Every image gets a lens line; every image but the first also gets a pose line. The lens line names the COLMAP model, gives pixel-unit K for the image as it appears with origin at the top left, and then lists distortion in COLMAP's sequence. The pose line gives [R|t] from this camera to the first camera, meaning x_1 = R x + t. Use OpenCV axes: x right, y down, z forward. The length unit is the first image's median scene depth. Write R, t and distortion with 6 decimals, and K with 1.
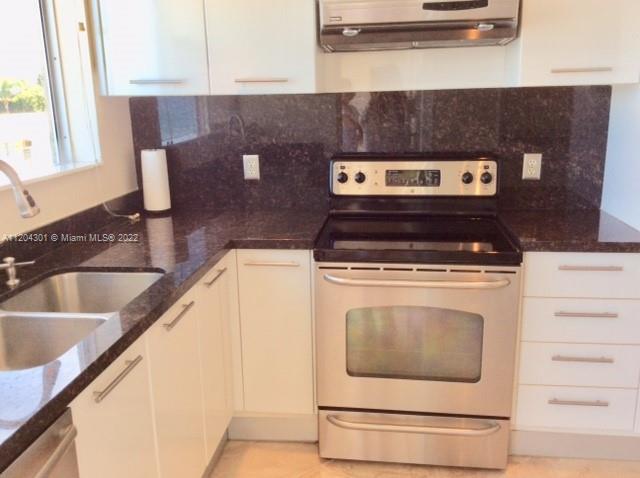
lens RADIAL K [[589.3, 0, 320.6], [0, 589.3, 237.3], [0, 0, 1]] dist [0.051629, 0.000000]
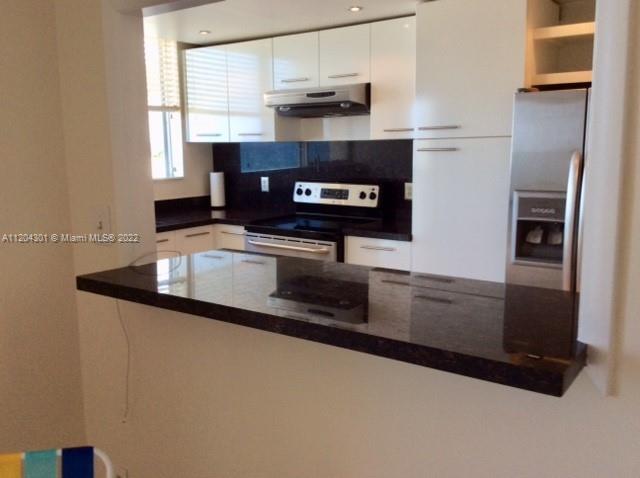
lens RADIAL K [[589.3, 0, 319.0], [0, 589.3, 240.1], [0, 0, 1]] dist [0.051629, 0.000000]
pose [[0.880647, 0.088244, -0.465482, 0.881472], [-0.116594, 0.992651, -0.032402, 0.082199], [0.459202, 0.082807, 0.884464, -0.434376]]
